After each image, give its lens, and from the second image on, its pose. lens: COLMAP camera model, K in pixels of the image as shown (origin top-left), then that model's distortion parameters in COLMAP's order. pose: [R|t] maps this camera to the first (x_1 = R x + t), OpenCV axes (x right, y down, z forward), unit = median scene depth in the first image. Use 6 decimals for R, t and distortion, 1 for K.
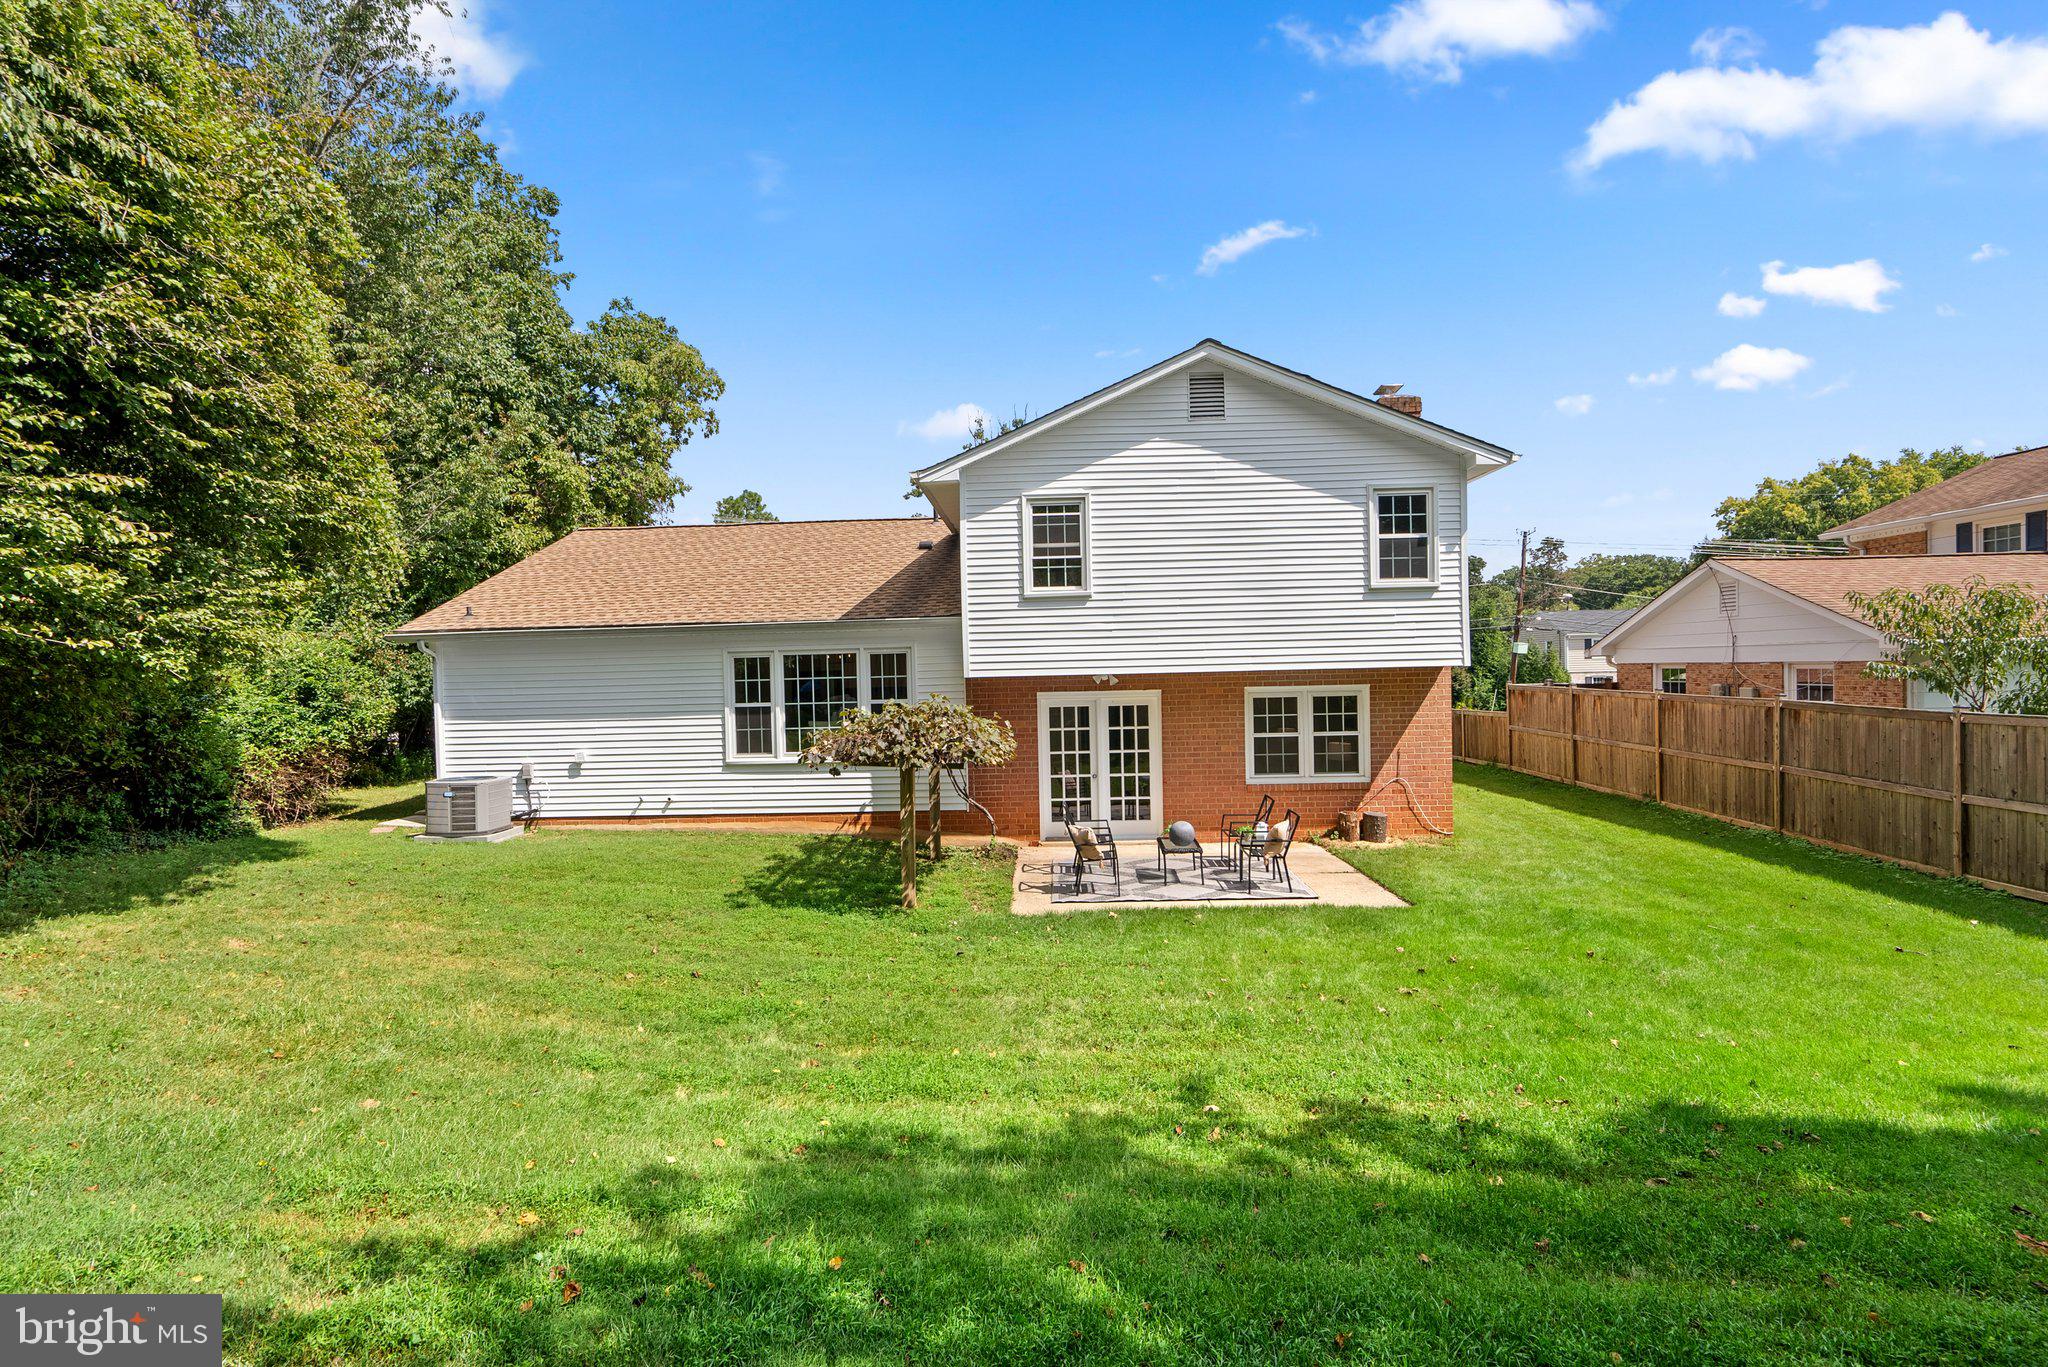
lens RADIAL K [[929.1, 0, 1024.0], [0, 929.1, 683.5], [0, 0, 1]] dist [-0.001730, -0.000195]
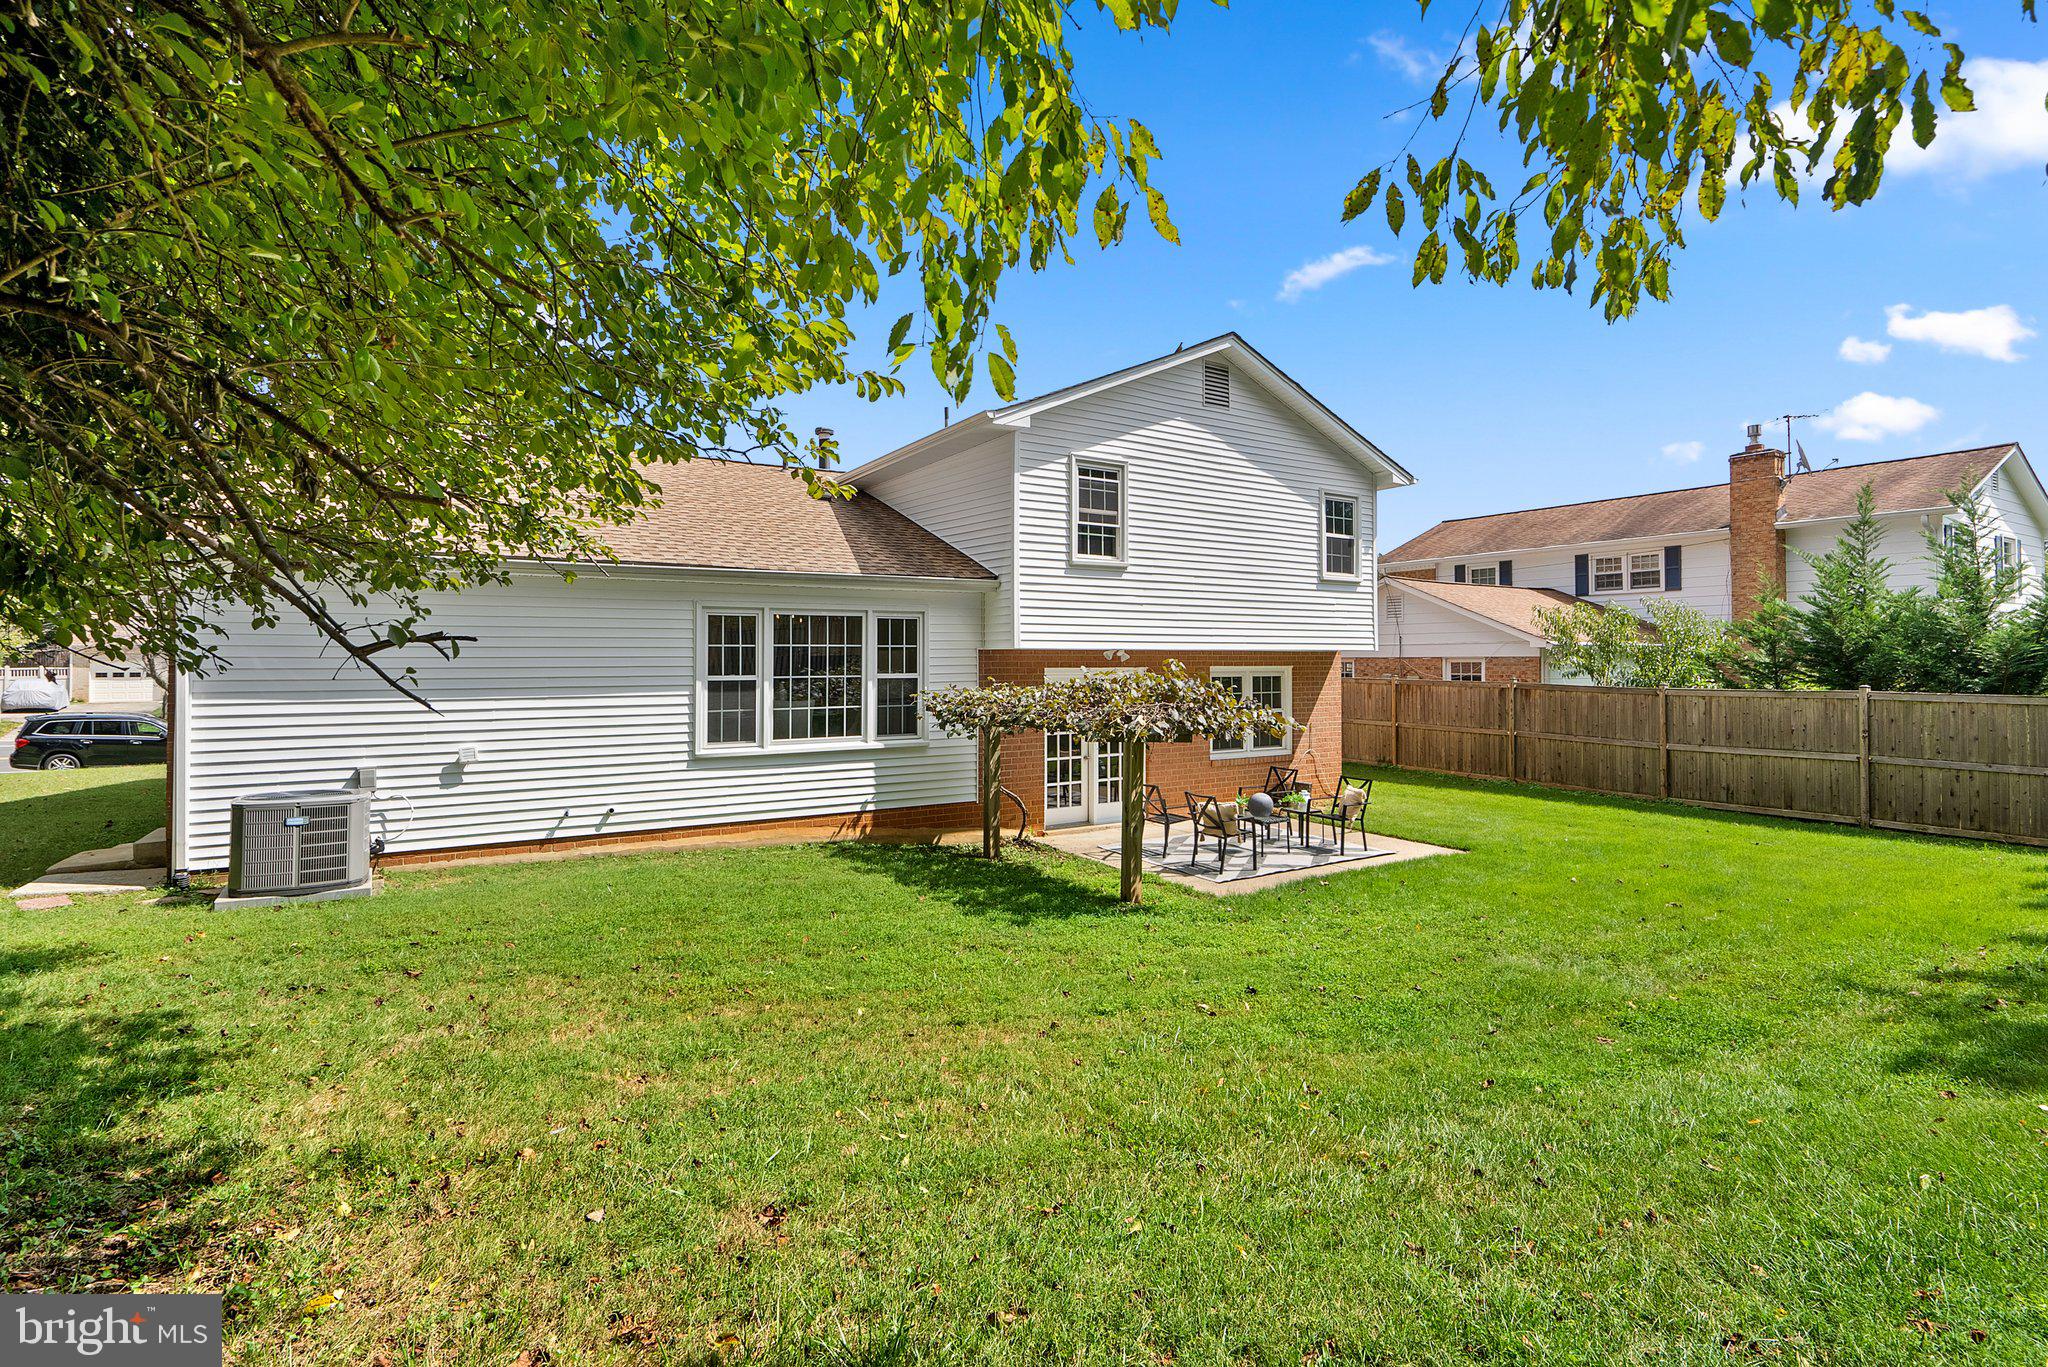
lens RADIAL K [[988.8, 0, 1016.4], [0, 988.8, 641.2], [0, 0, 1]] dist [-0.000609, 0.000152]
pose [[0.823361, 0.033340, 0.566537, -0.593486], [-0.009522, 0.998944, -0.044948, 0.028828], [-0.567438, 0.031614, 0.822809, 0.219114]]
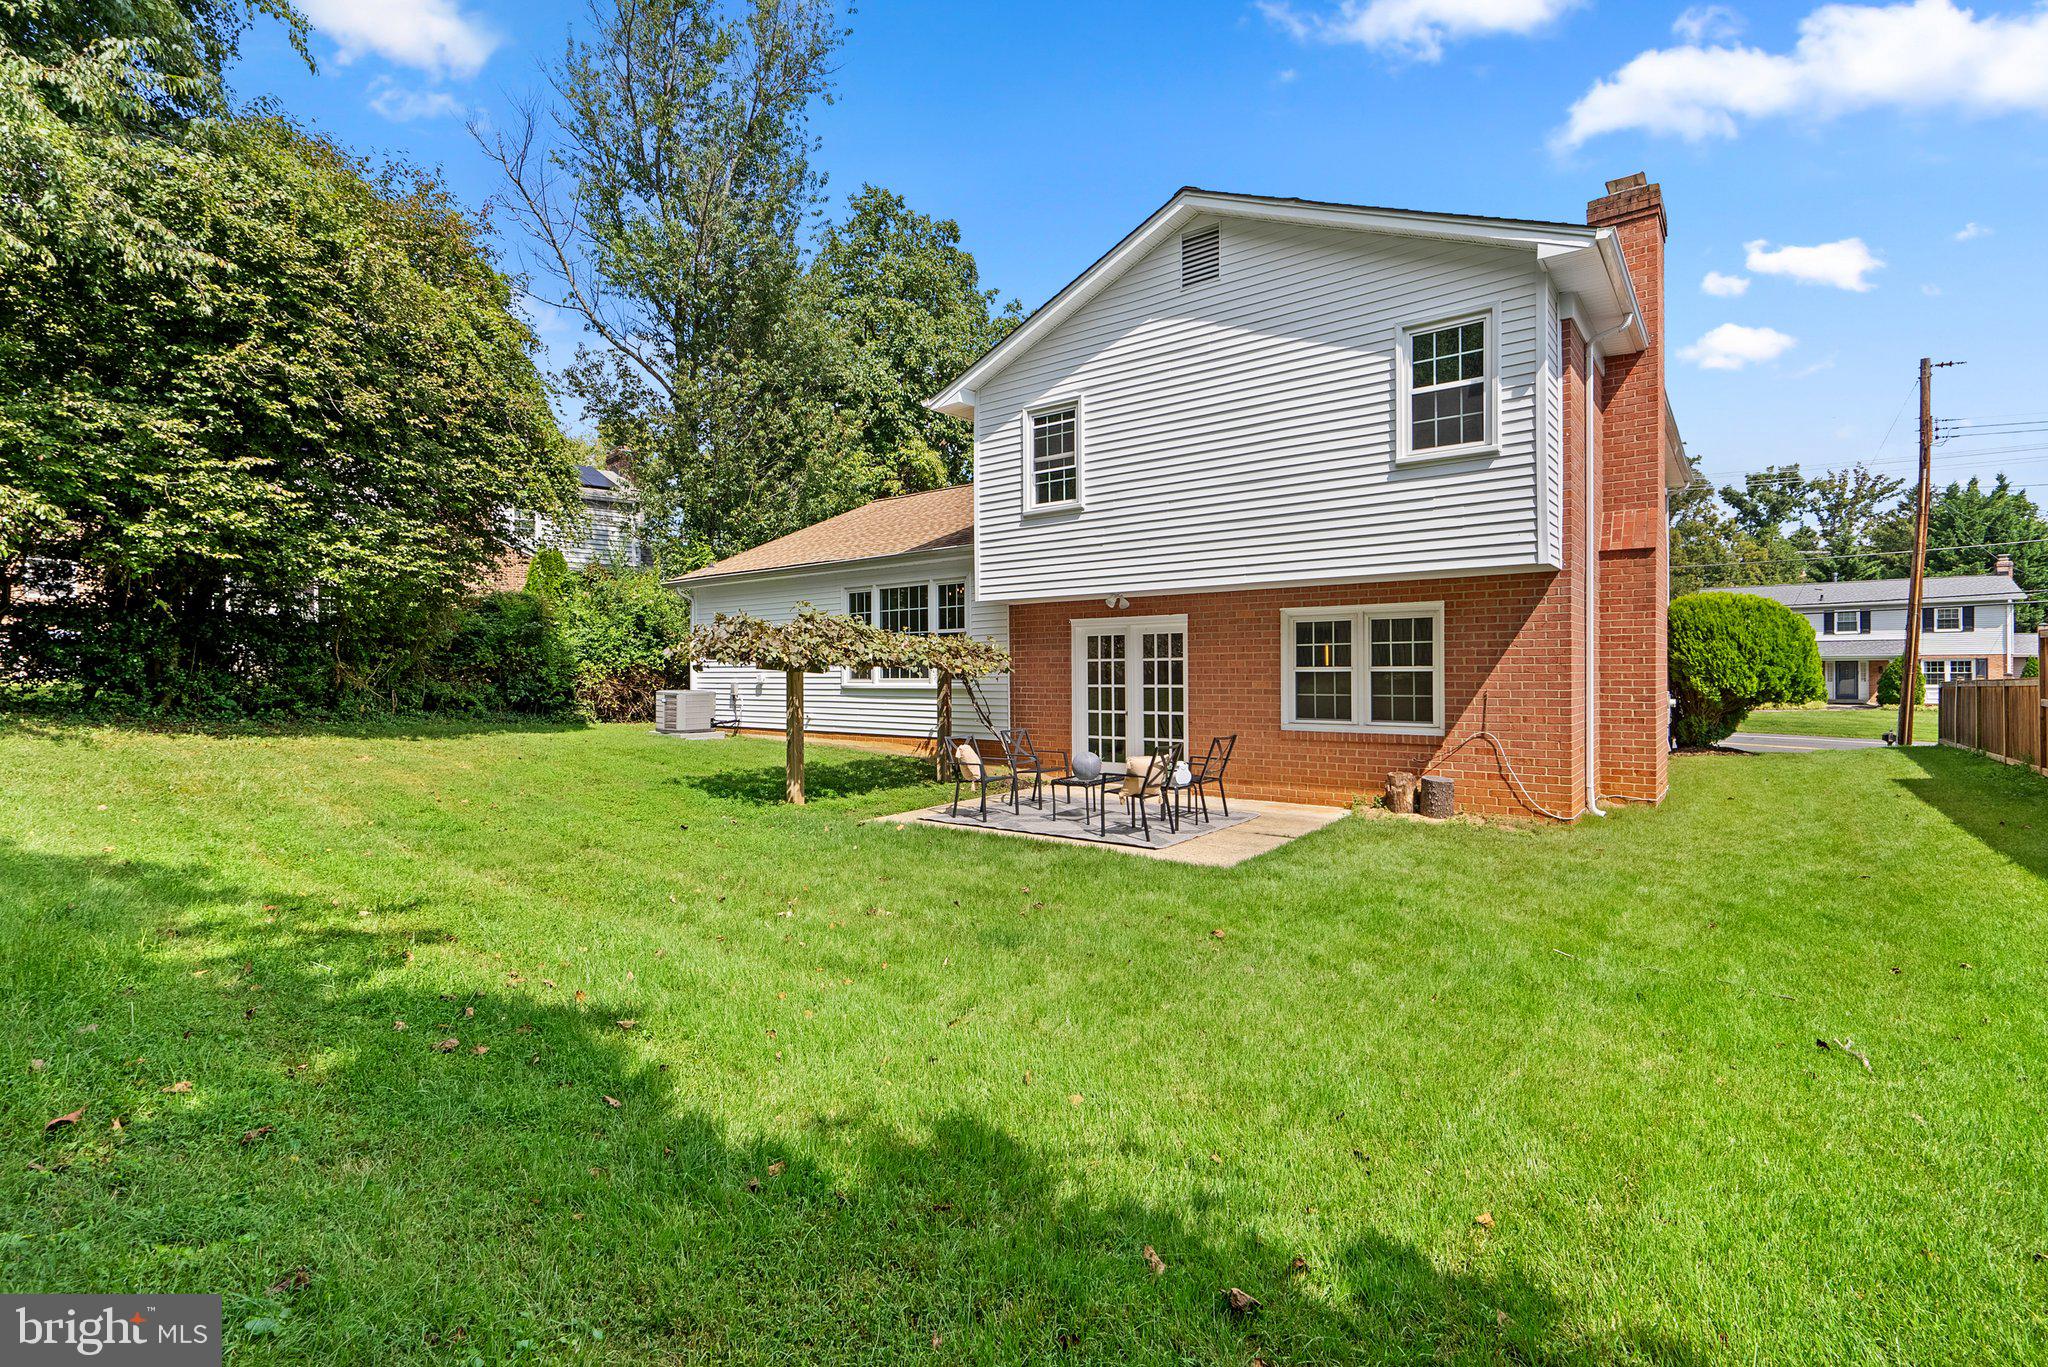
lens RADIAL K [[938.0, 0, 1014.1], [0, 938.0, 667.8], [0, 0, 1]] dist [0.002306, 0.000109]
pose [[0.803740, 0.016552, -0.594751, 0.557609], [-0.020556, 0.999789, 0.000045, 0.062162], [0.594626, 0.012190, 0.803910, 0.221716]]
